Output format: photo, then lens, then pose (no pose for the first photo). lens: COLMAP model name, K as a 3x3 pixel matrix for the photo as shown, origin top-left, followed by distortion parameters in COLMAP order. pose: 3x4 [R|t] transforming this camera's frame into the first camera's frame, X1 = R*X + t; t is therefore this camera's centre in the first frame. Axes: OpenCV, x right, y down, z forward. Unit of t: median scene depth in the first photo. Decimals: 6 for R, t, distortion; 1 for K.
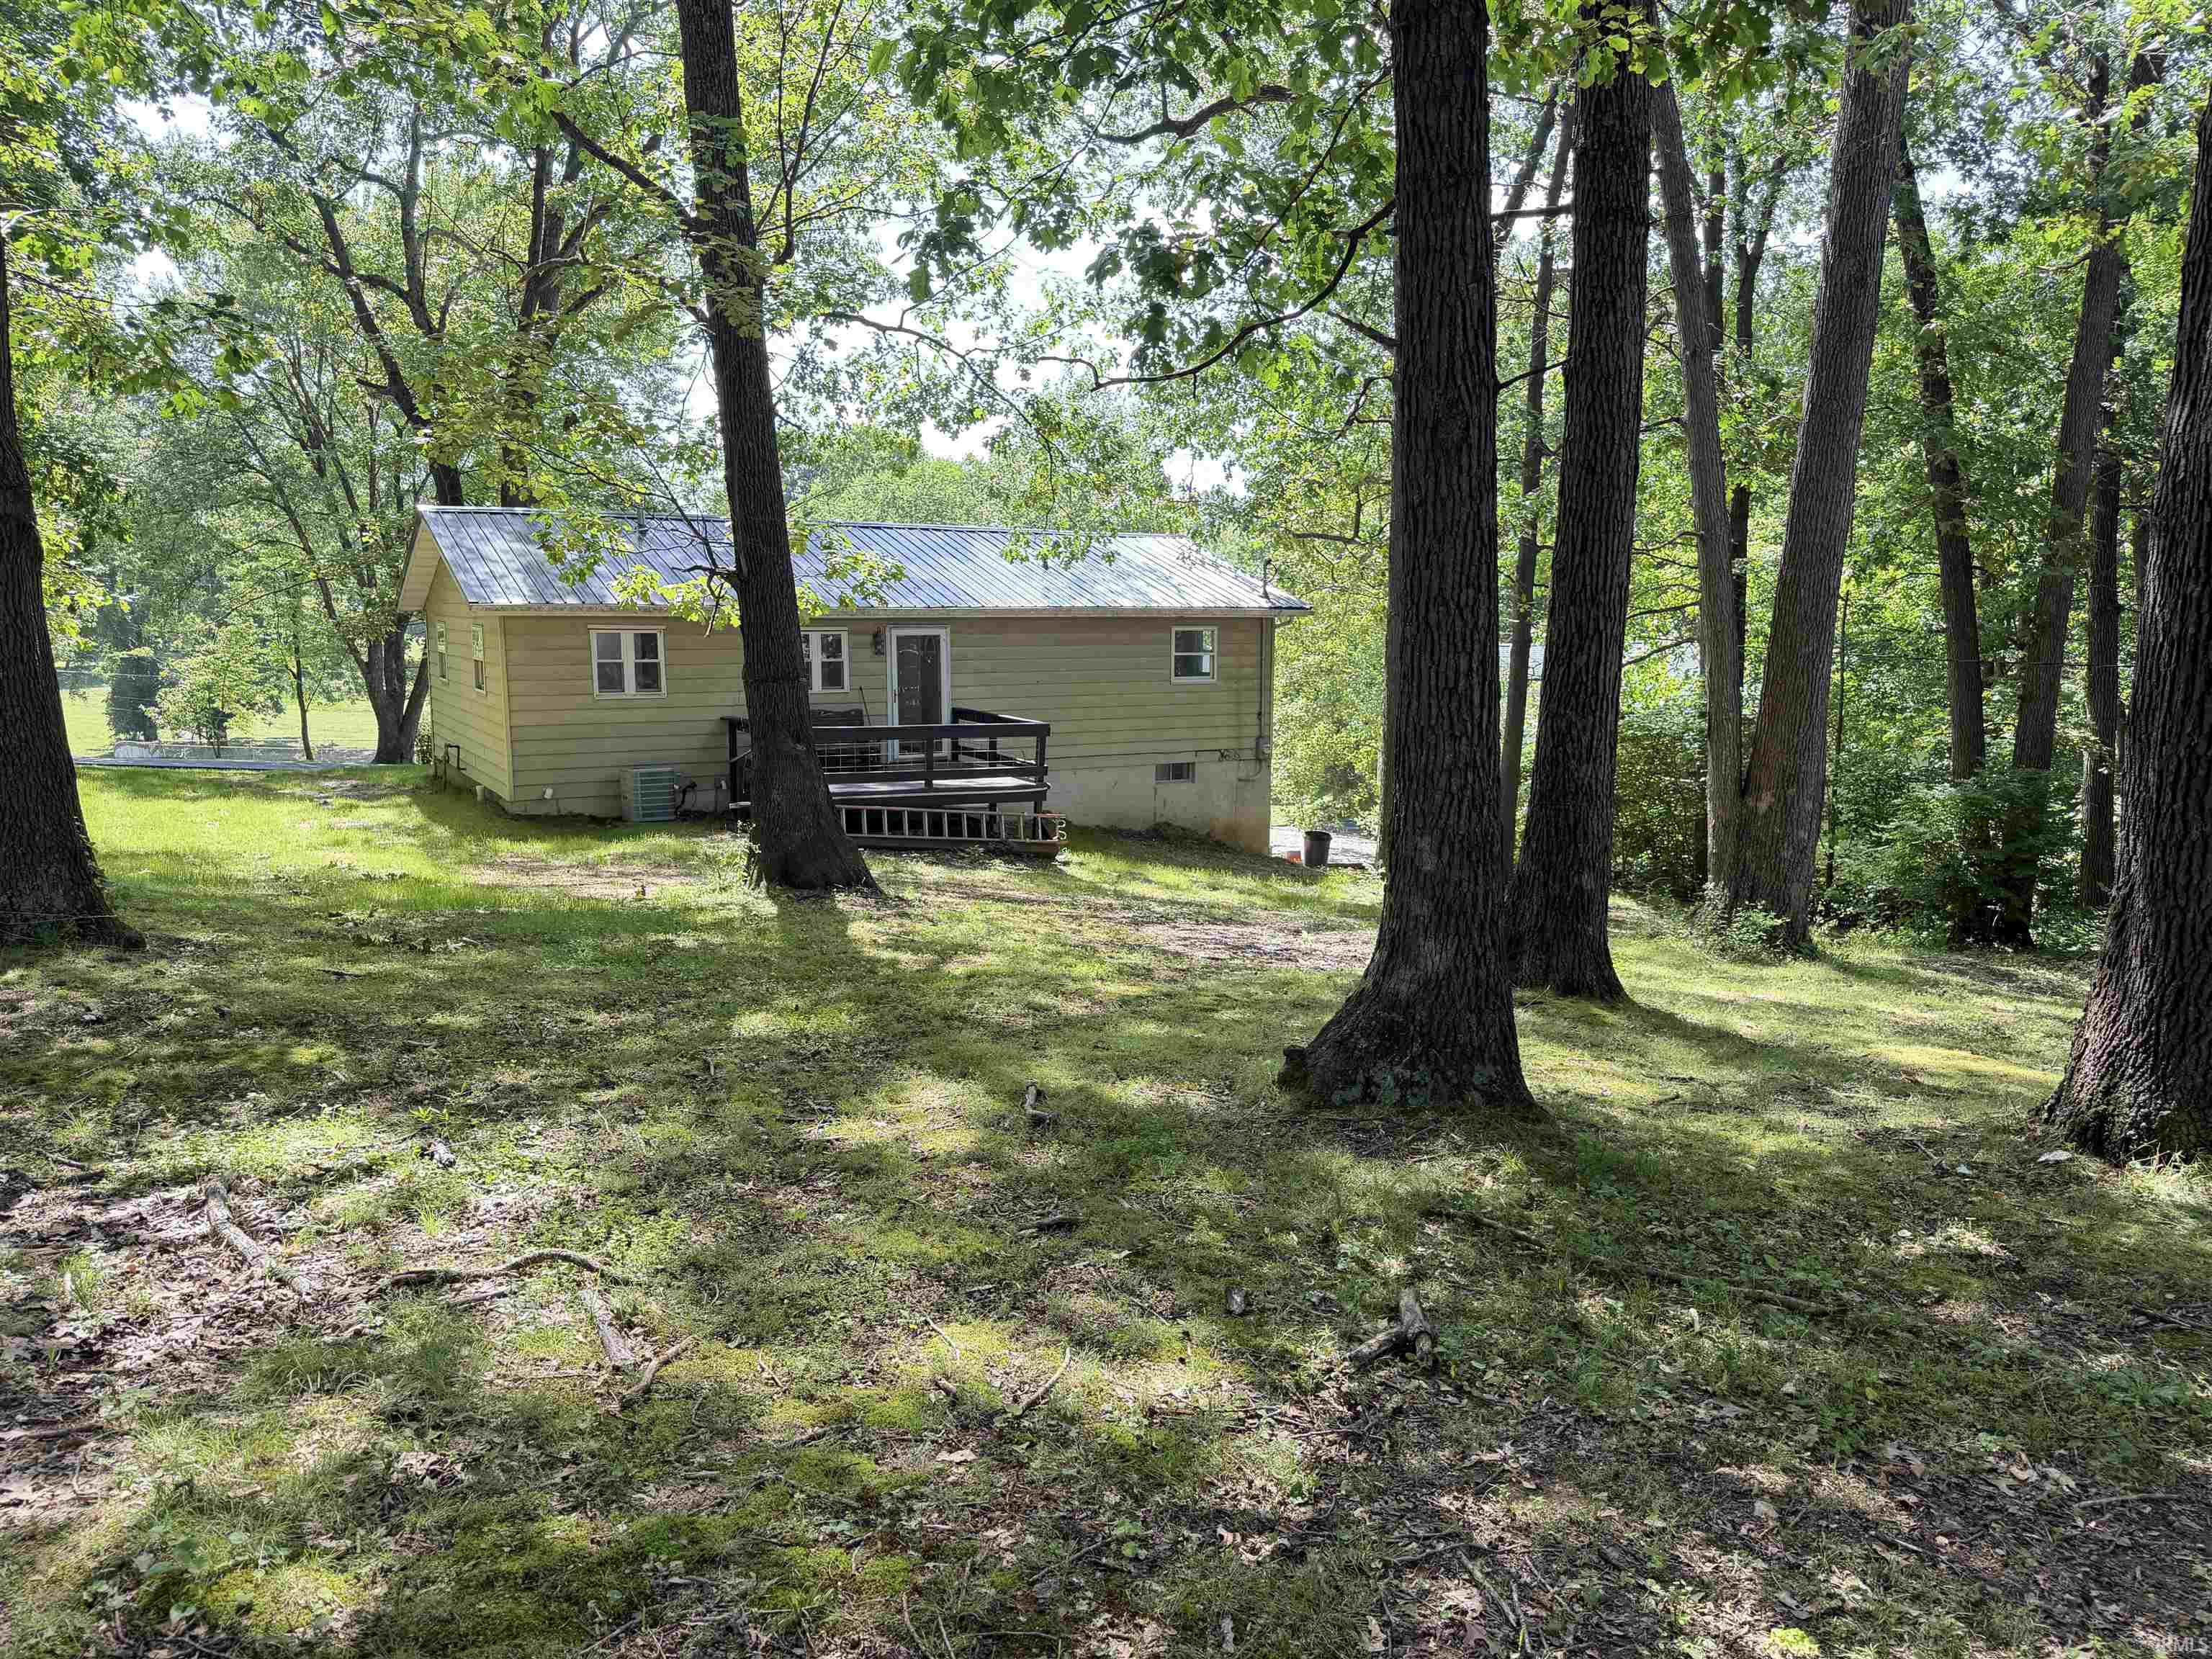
lens RADIAL K [[1543.7, 0, 1082.4], [0, 1543.7, 832.9], [0, 0, 1]] dist [0.122220, -0.185723]
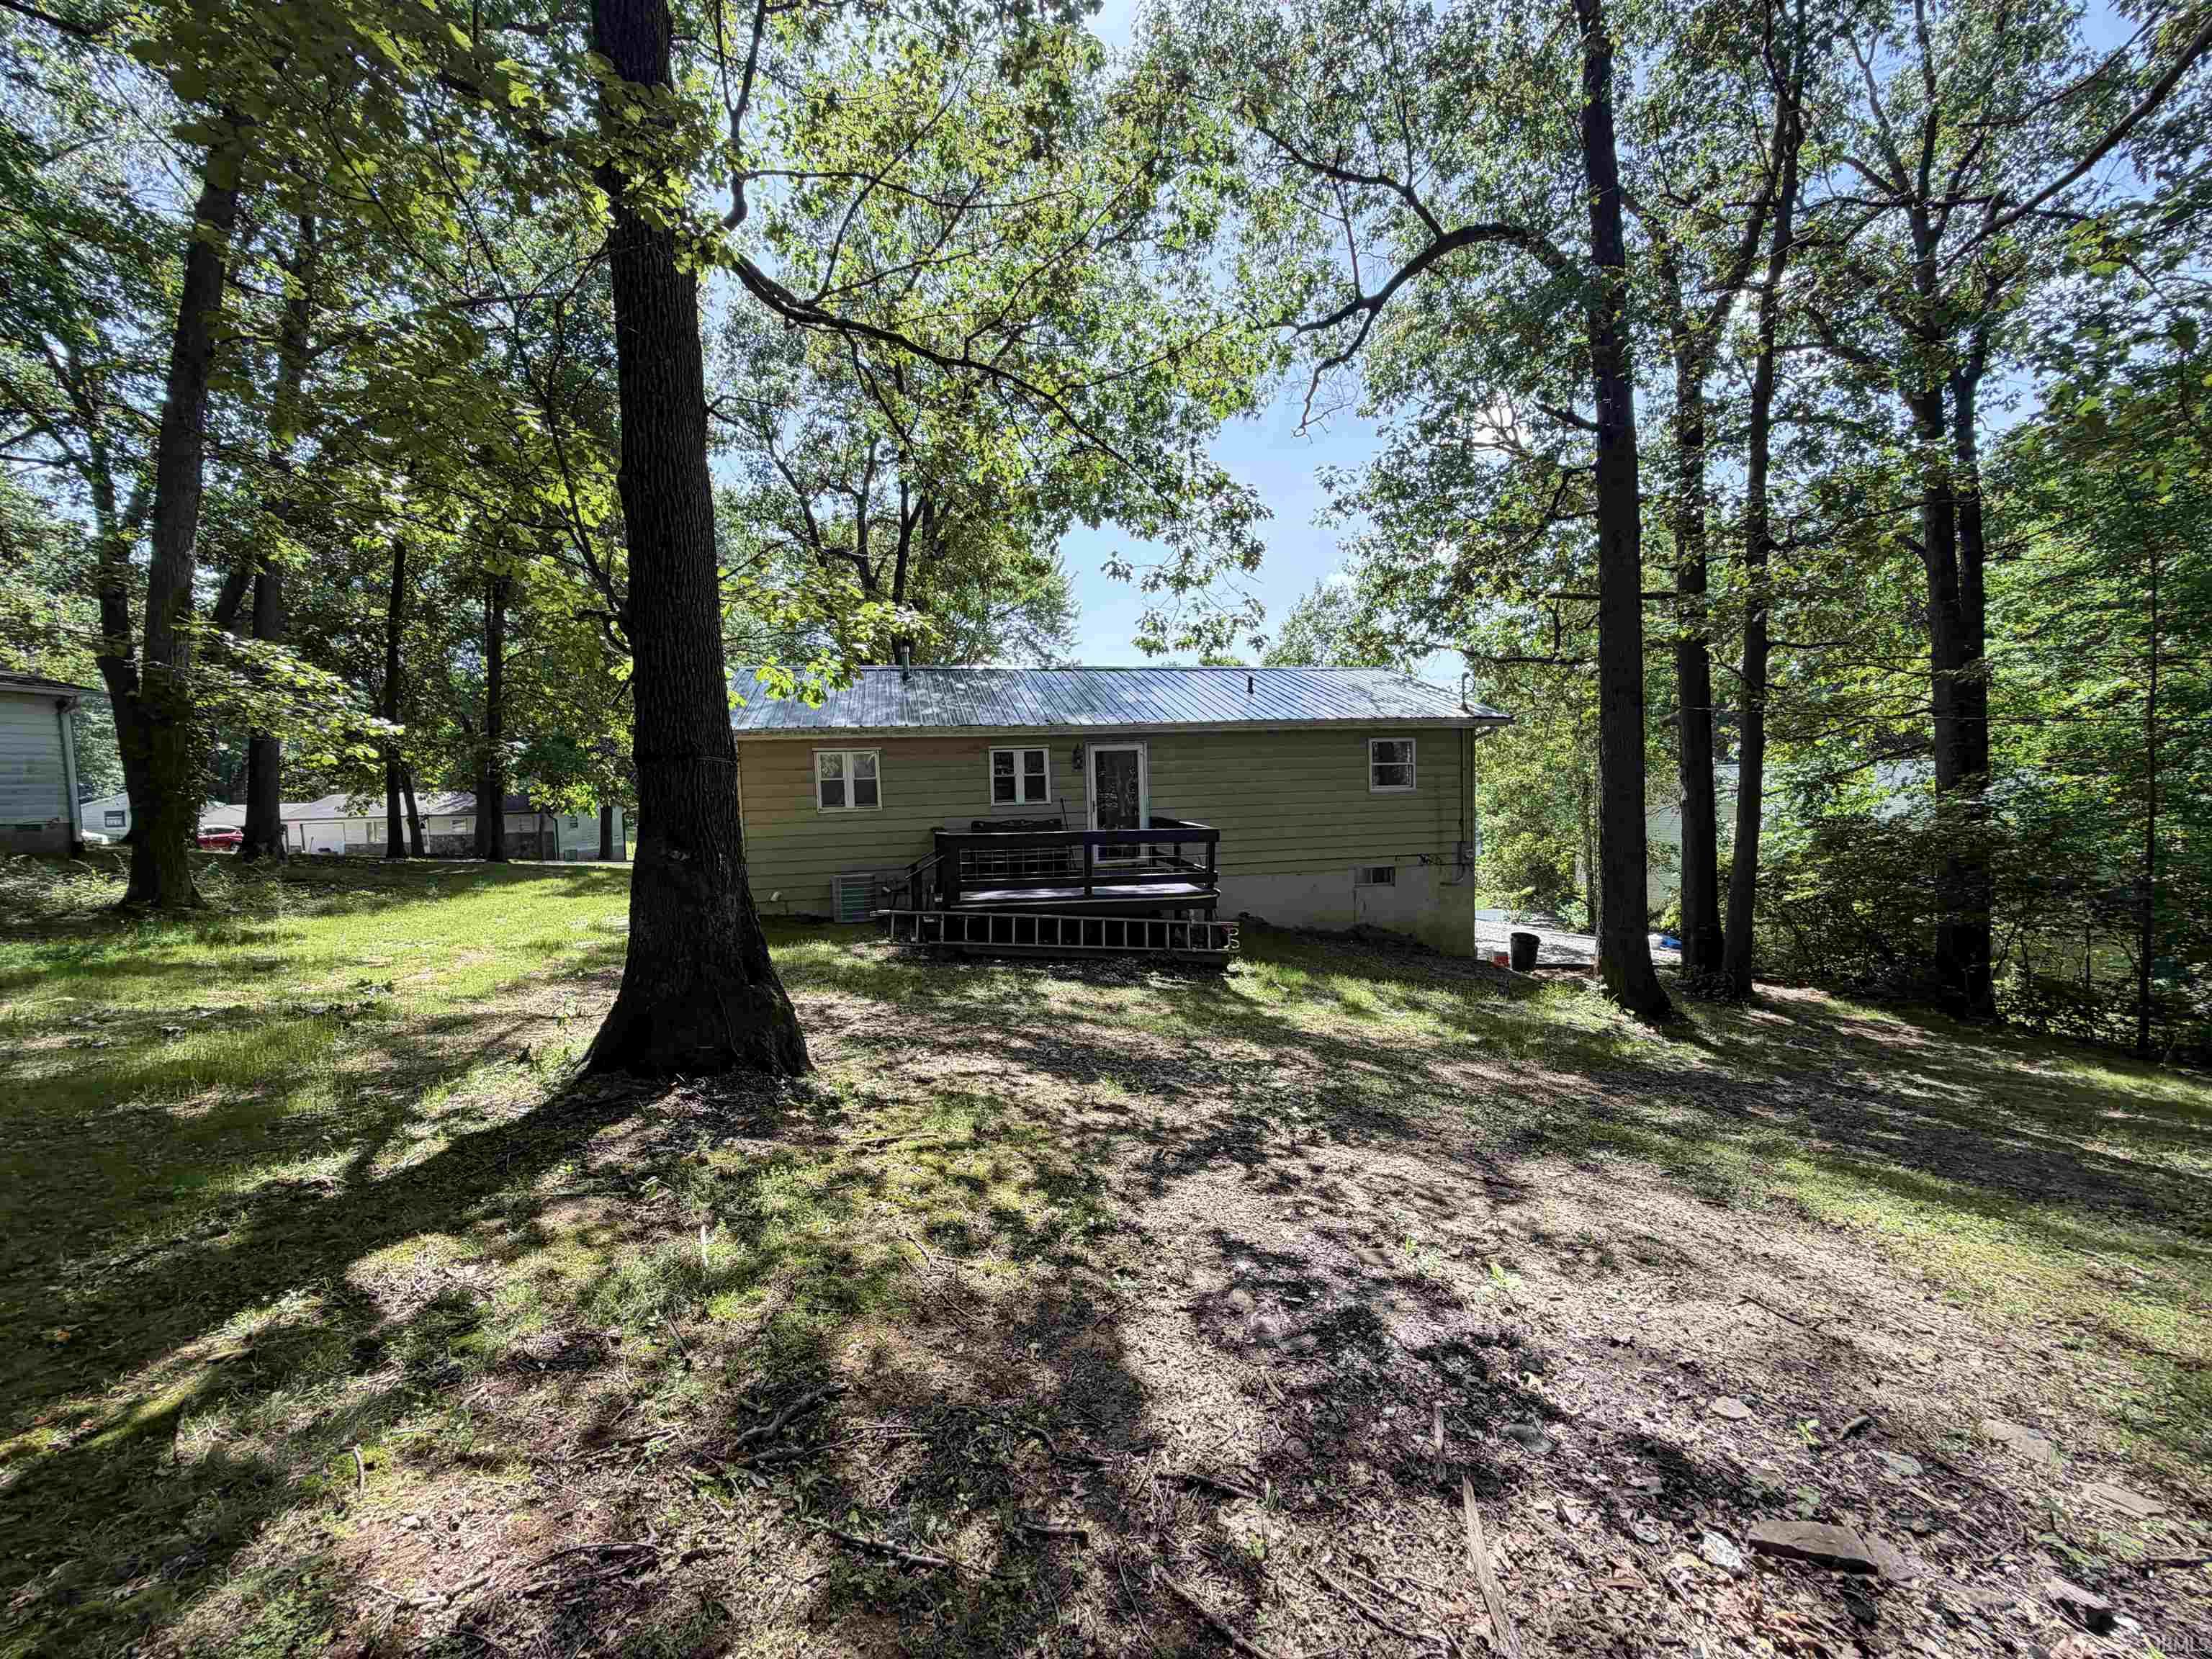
lens RADIAL K [[881.6, 0, 1092.7], [0, 881.6, 831.6], [0, 0, 1]] dist [-0.002659, 0.000671]
pose [[0.954061, -0.010975, -0.299411, 0.062678], [-0.012956, 0.996883, -0.077823, -0.022426], [0.299331, 0.078128, 0.950945, 0.409176]]
